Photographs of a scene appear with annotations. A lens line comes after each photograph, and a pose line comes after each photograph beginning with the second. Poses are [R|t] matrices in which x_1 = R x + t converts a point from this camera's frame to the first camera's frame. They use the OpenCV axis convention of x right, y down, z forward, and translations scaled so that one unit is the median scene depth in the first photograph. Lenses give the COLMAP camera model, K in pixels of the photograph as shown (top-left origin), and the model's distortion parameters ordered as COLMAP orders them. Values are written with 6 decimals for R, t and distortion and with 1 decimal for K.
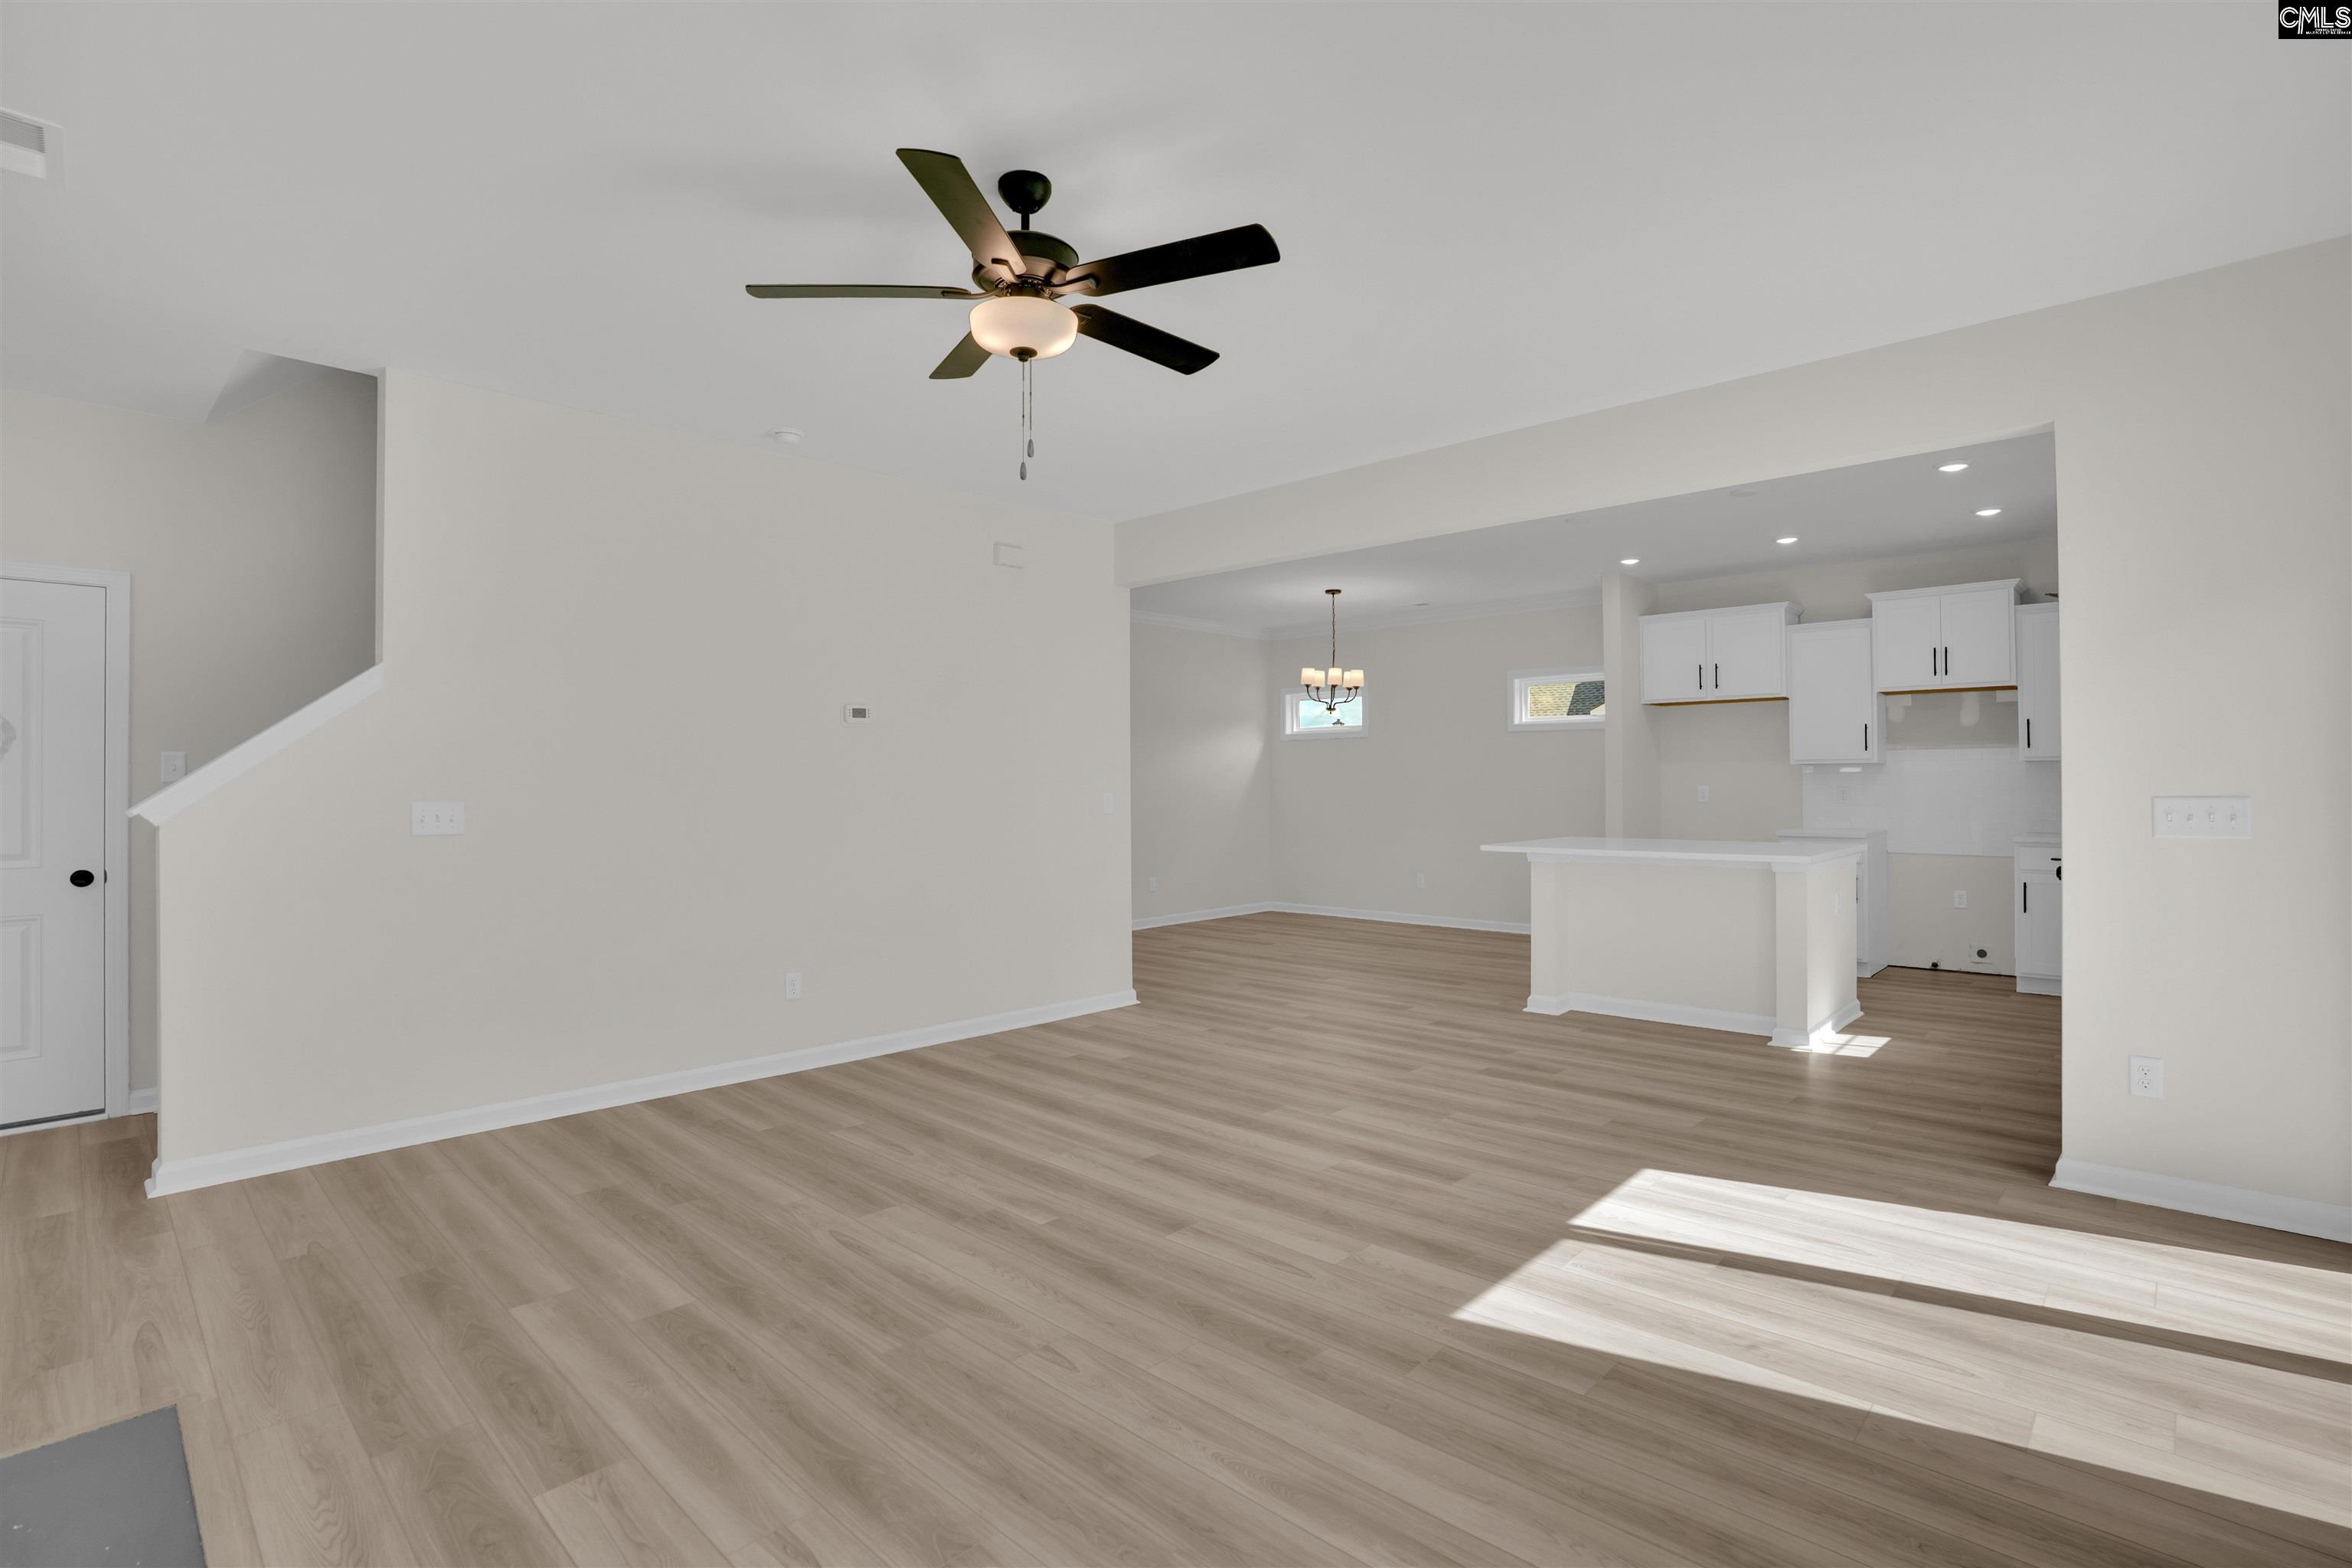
lens RADIAL K [[1120.0, 0, 1176.1], [0, 1120.0, 737.9], [0, 0, 1]] dist [-0.069426, 0.026884]
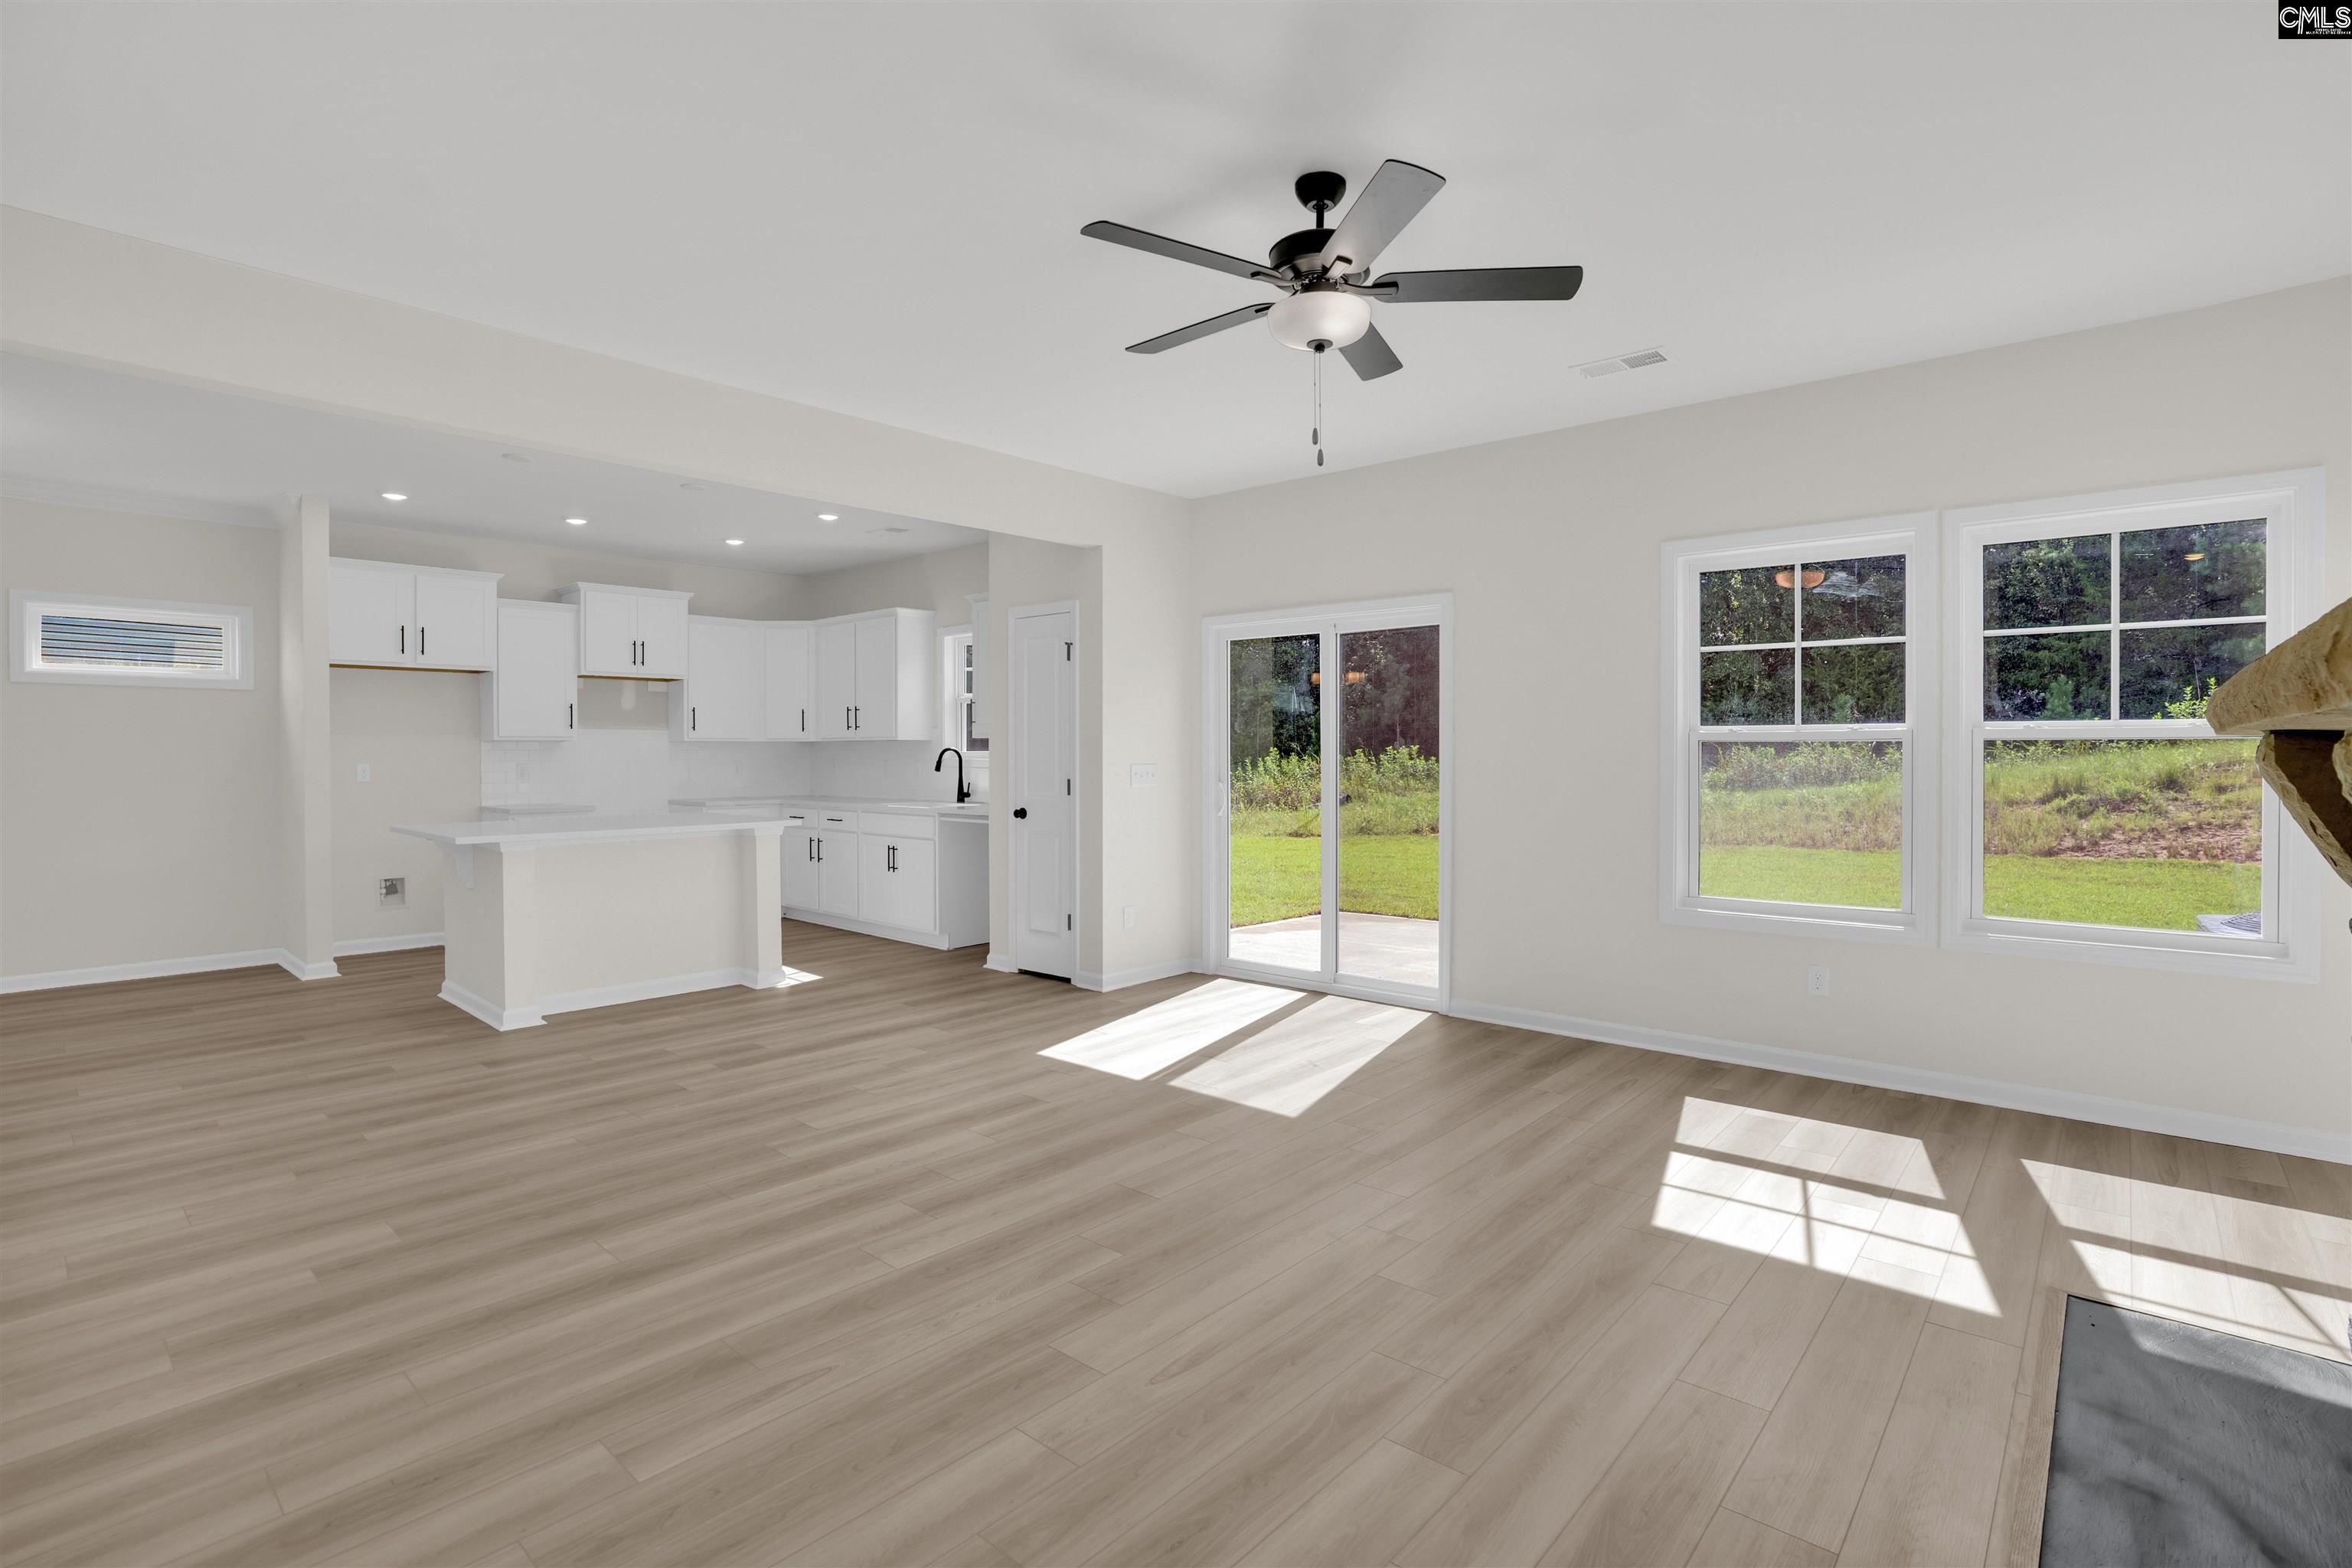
lens RADIAL K [[1113.0, 0, 1184.0], [0, 1113.0, 752.8], [0, 0, 1]] dist [-0.068918, 0.027288]
pose [[-0.040610, 0.003790, 0.999168, -0.804717], [-0.035790, 0.999346, -0.005246, 0.033875], [-0.998534, -0.035973, -0.040448, 0.803841]]
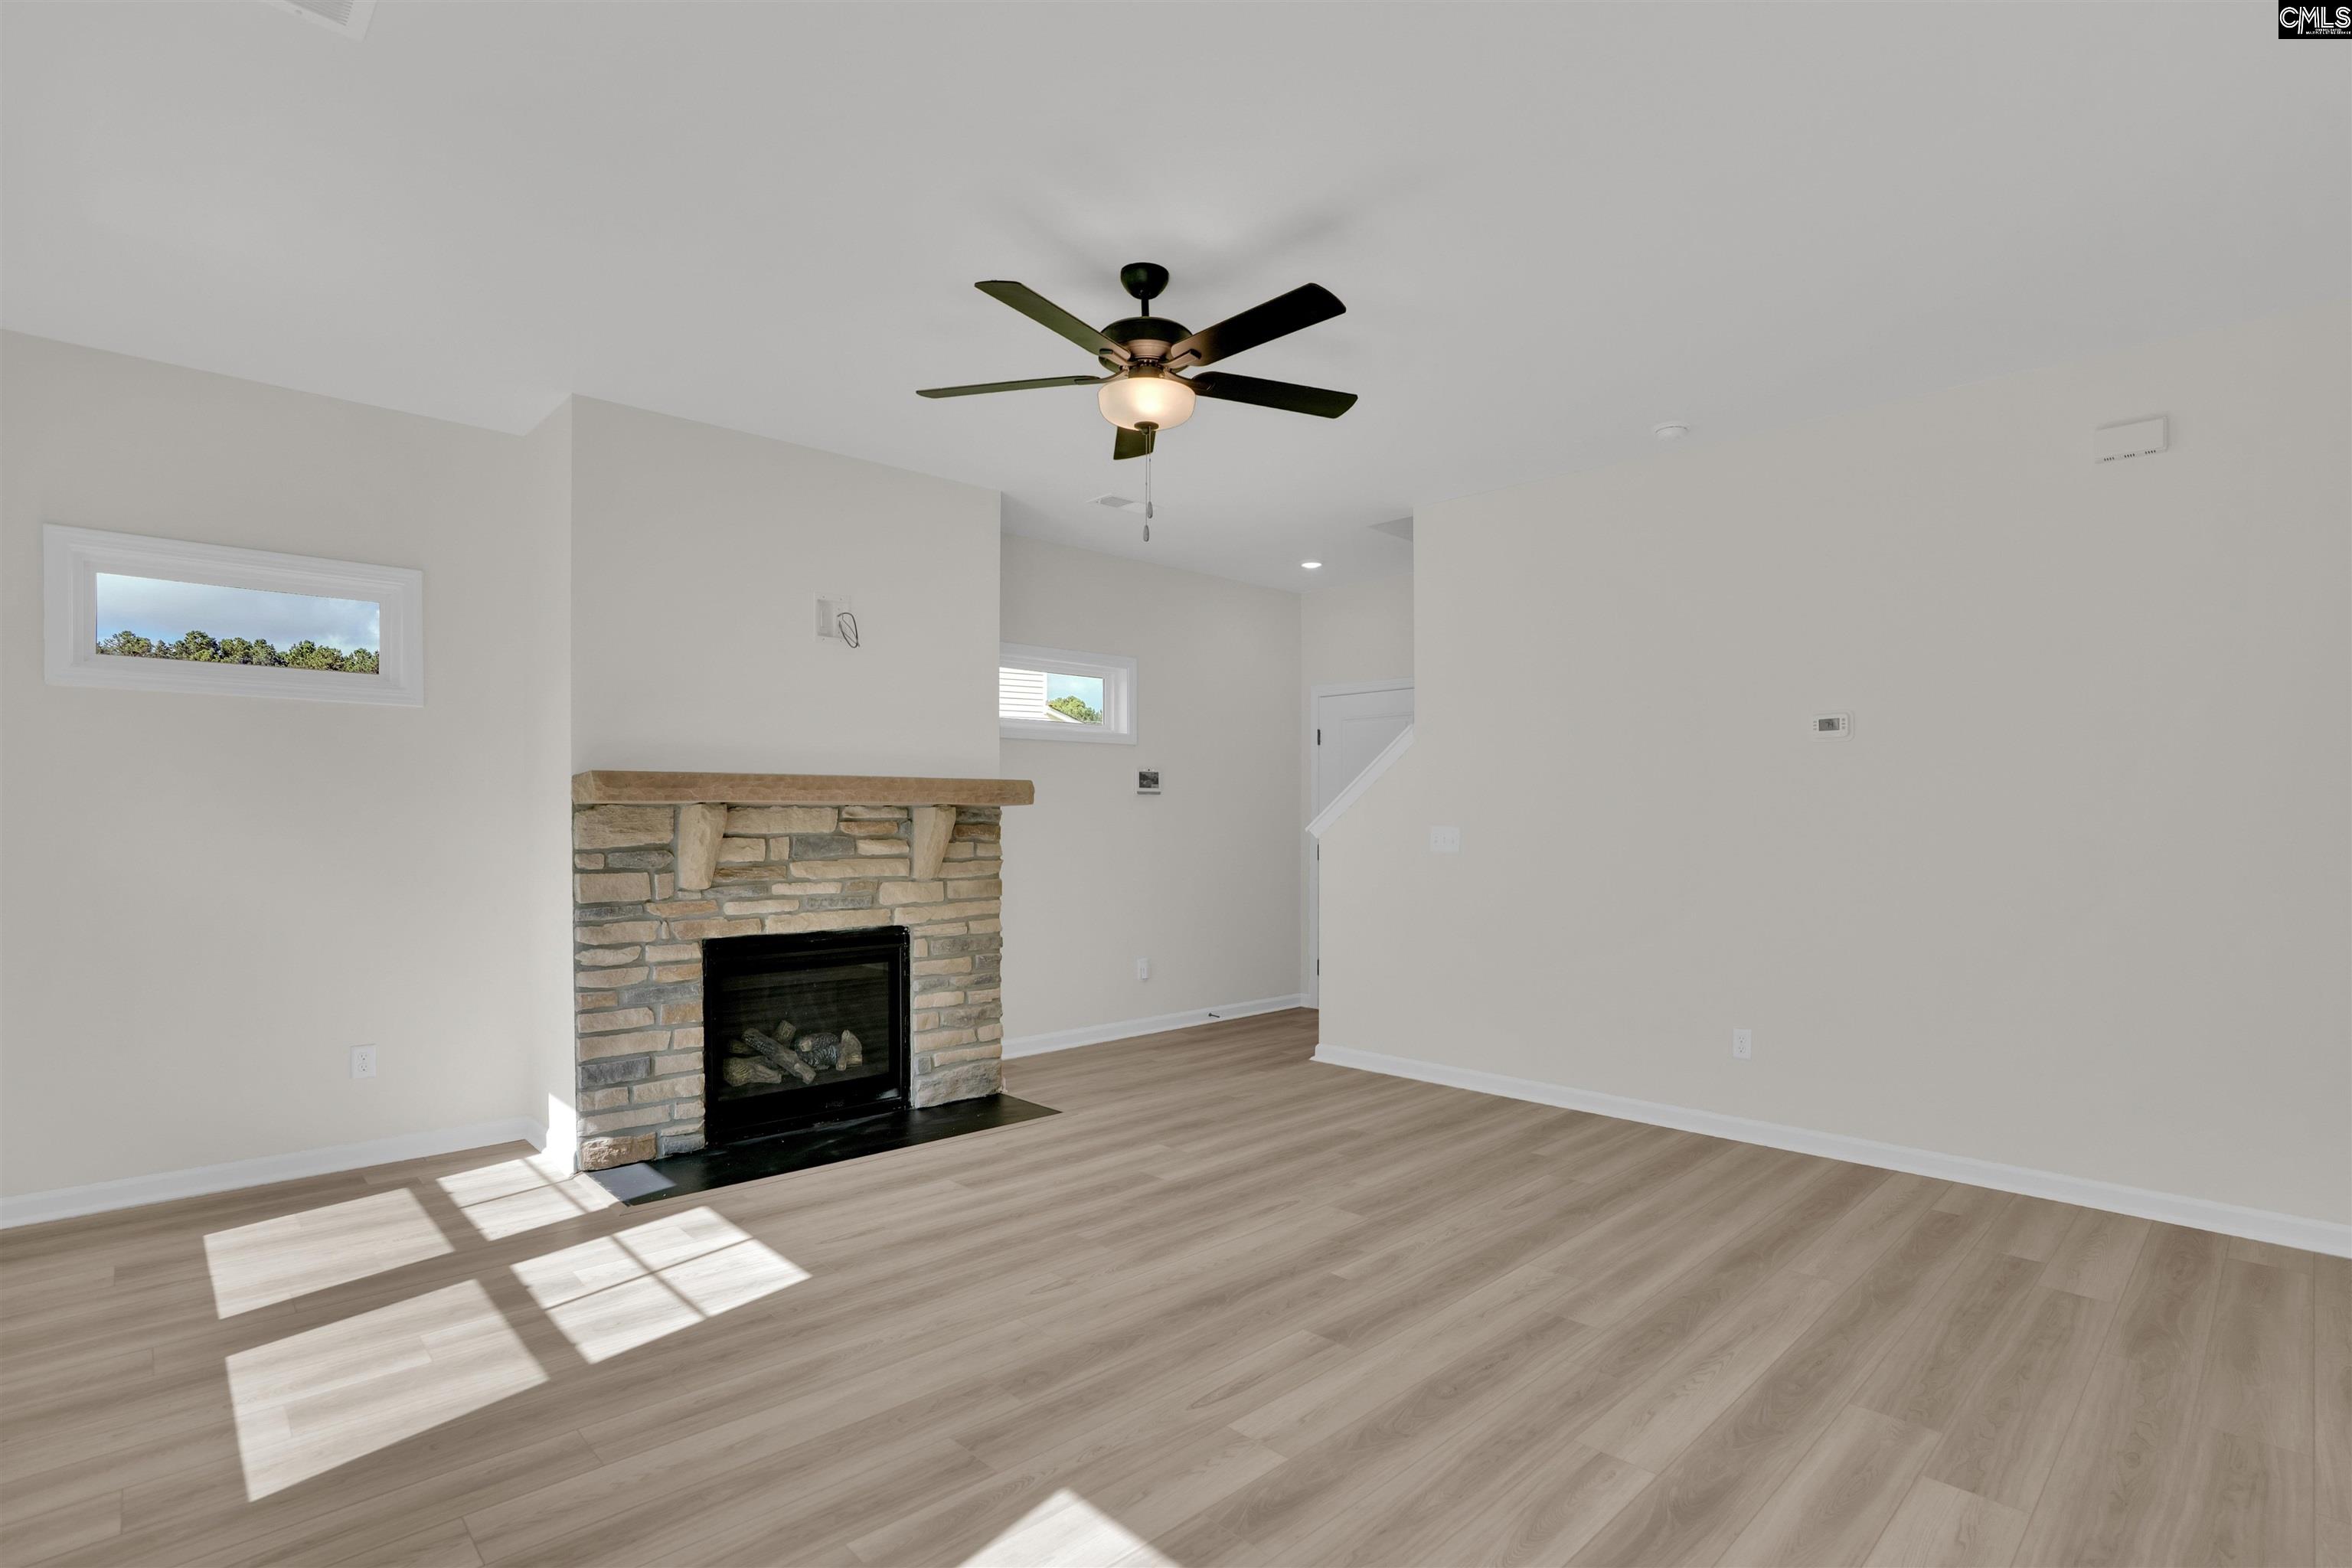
lens RADIAL K [[1140.3, 0, 1197.0], [0, 1140.3, 794.2], [0, 0, 1]] dist [-0.071343, 0.031006]
pose [[-0.035882, -0.014193, -0.999255, 0.693089], [0.038069, 0.999154, -0.015558, 0.029242], [0.998631, -0.038598, -0.035312, 0.750310]]
